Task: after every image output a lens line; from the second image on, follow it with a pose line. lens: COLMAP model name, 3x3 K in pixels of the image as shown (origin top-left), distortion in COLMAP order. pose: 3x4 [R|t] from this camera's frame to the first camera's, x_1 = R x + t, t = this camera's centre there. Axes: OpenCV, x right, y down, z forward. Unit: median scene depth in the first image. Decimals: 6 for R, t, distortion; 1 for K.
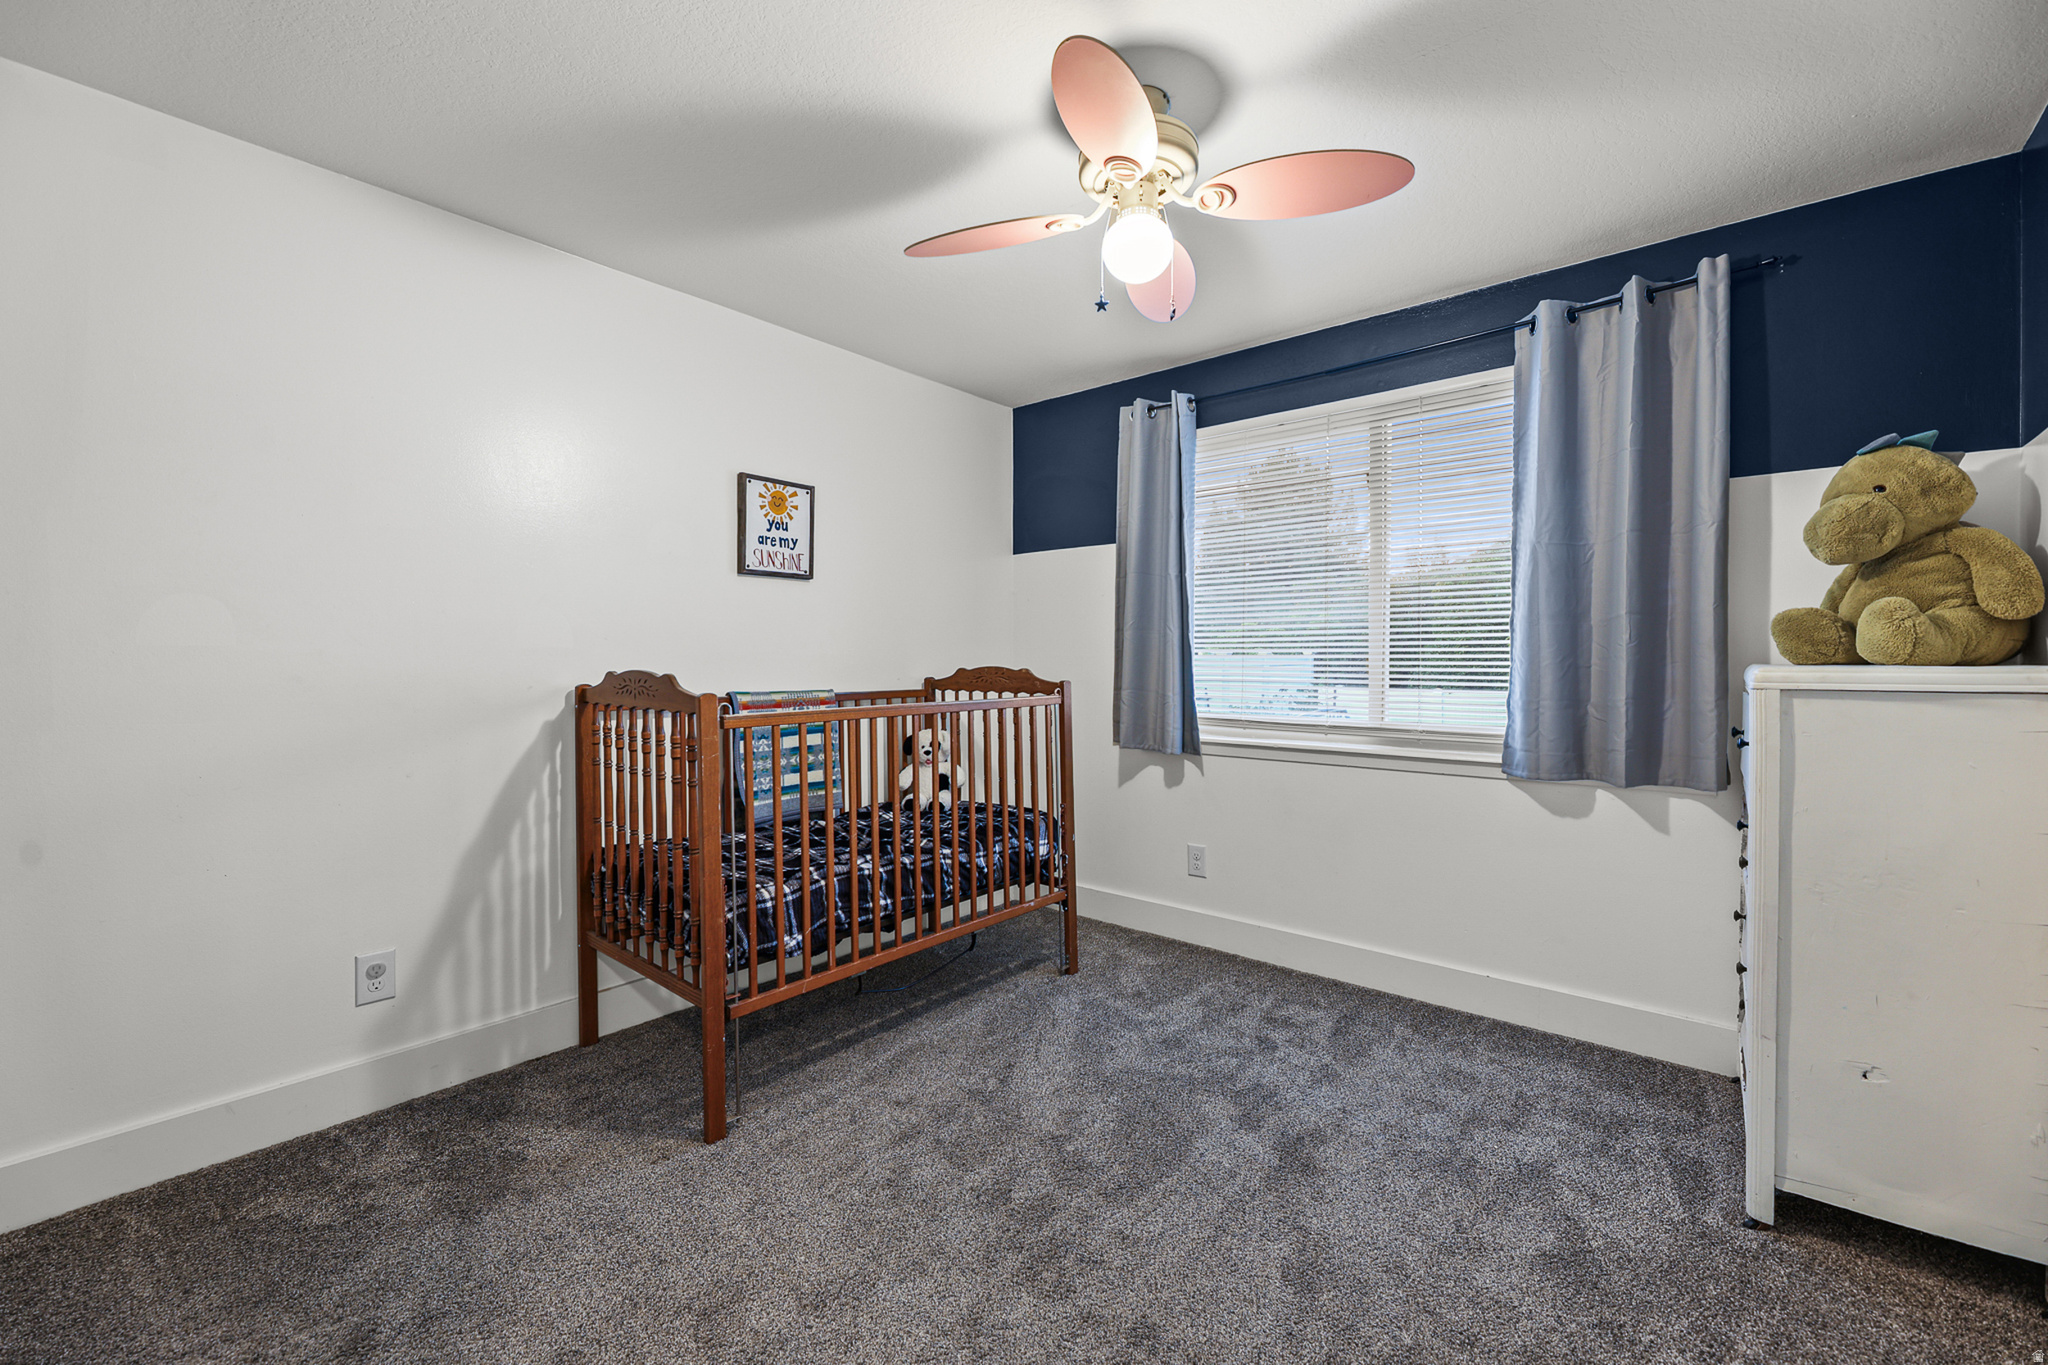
lens RADIAL K [[836.6, 0, 1022.7], [0, 836.6, 666.4], [0, 0, 1]] dist [-0.002053, -0.000047]
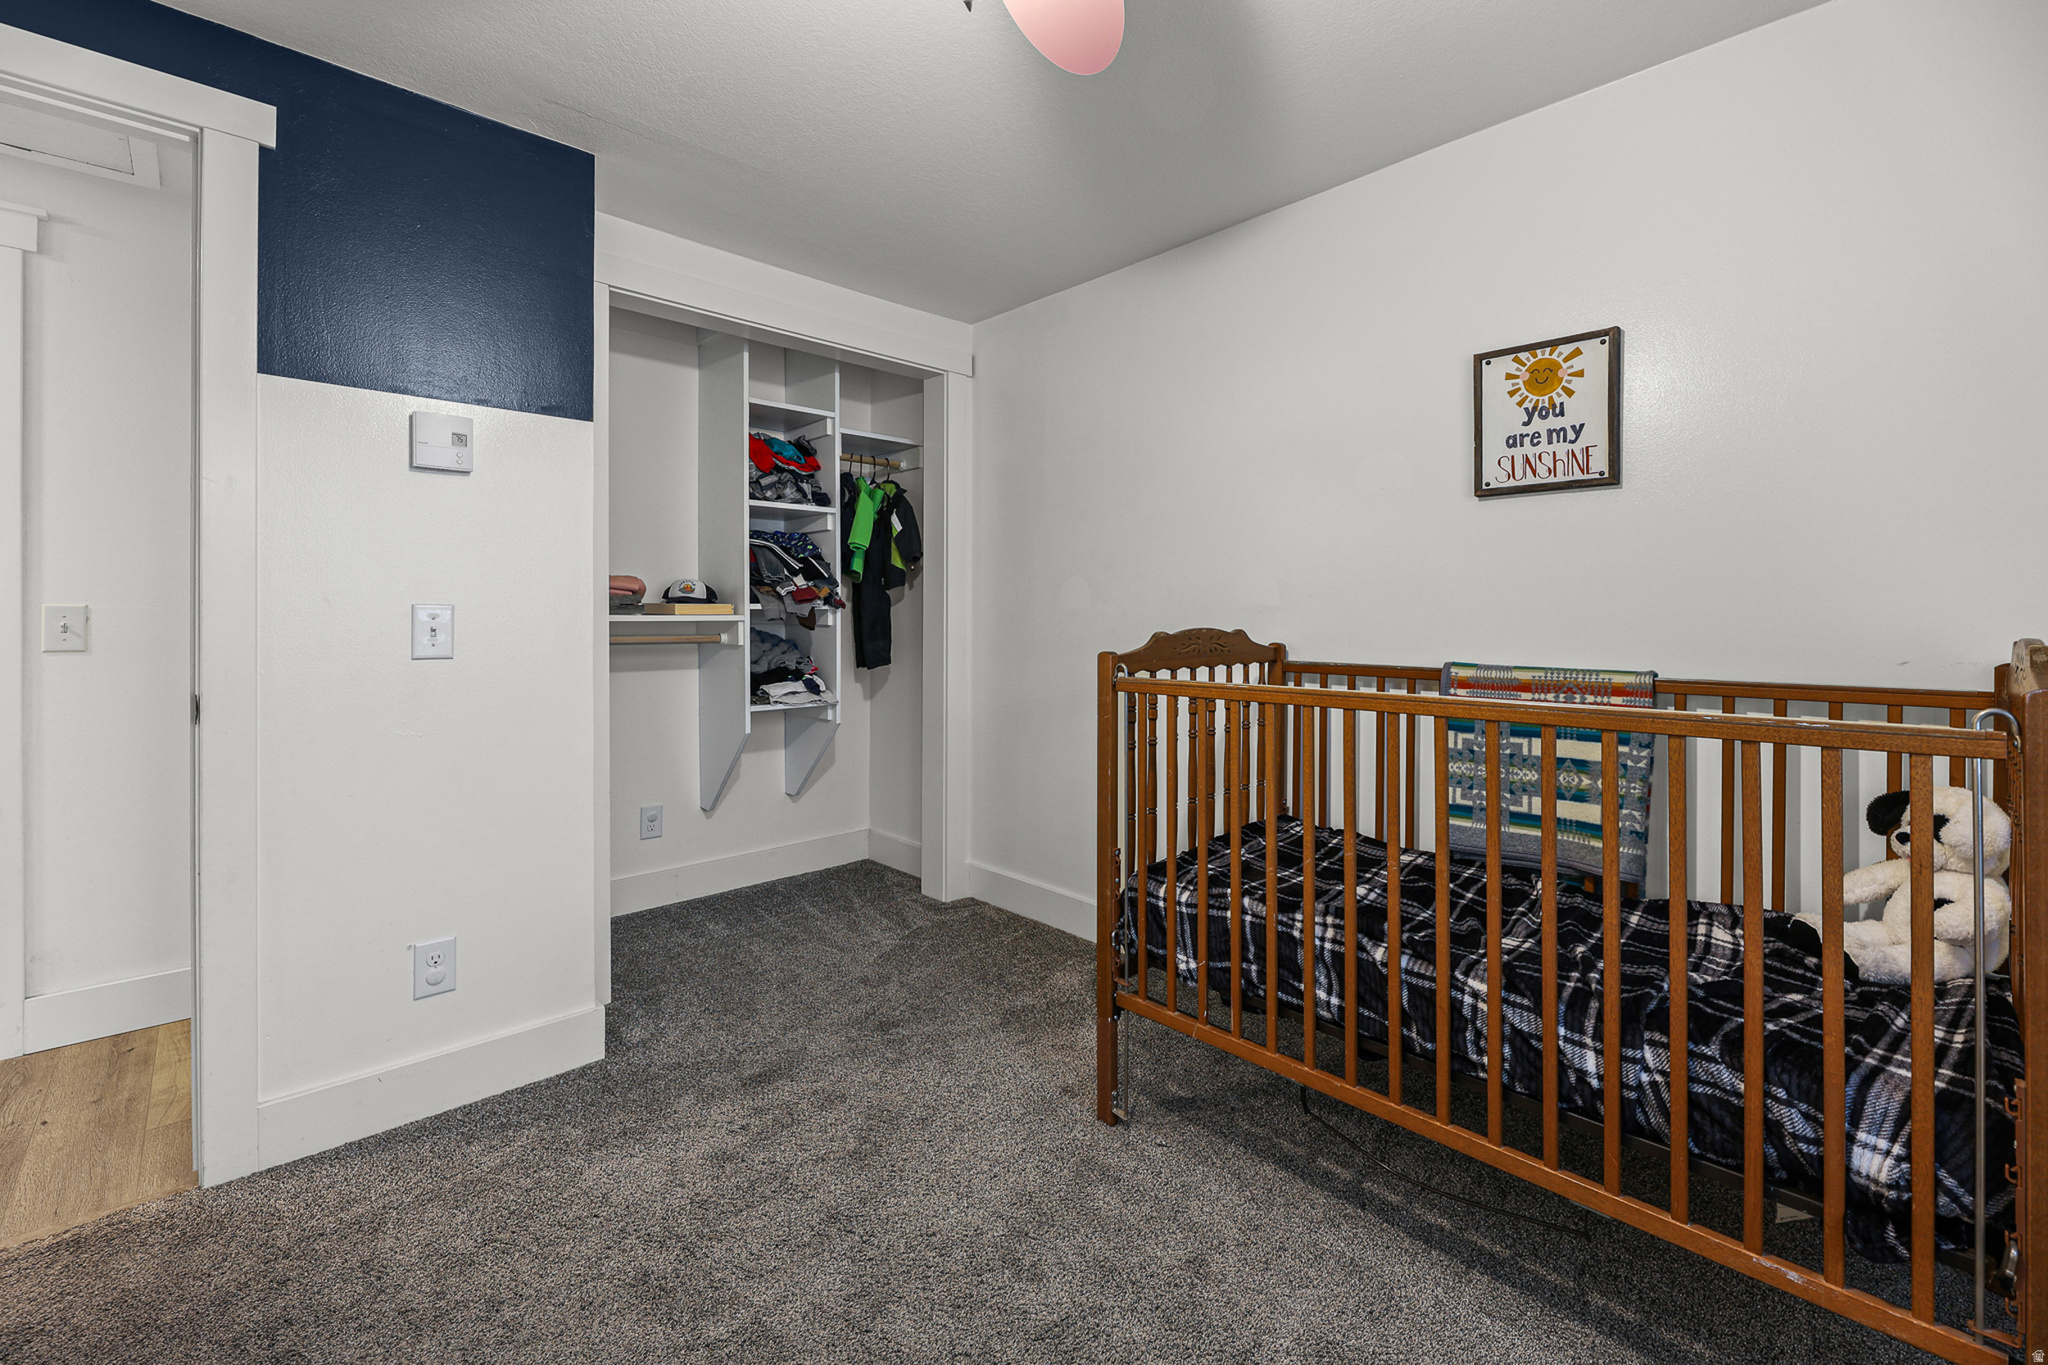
lens RADIAL K [[850.8, 0, 1026.1], [0, 850.8, 615.9], [0, 0, 1]] dist [-0.008462, -0.000020]
pose [[-0.099317, 0.000883, -0.995055, 0.407137], [-0.014431, 0.999893, 0.002327, -0.005875], [0.994951, 0.014591, -0.099294, 0.674508]]
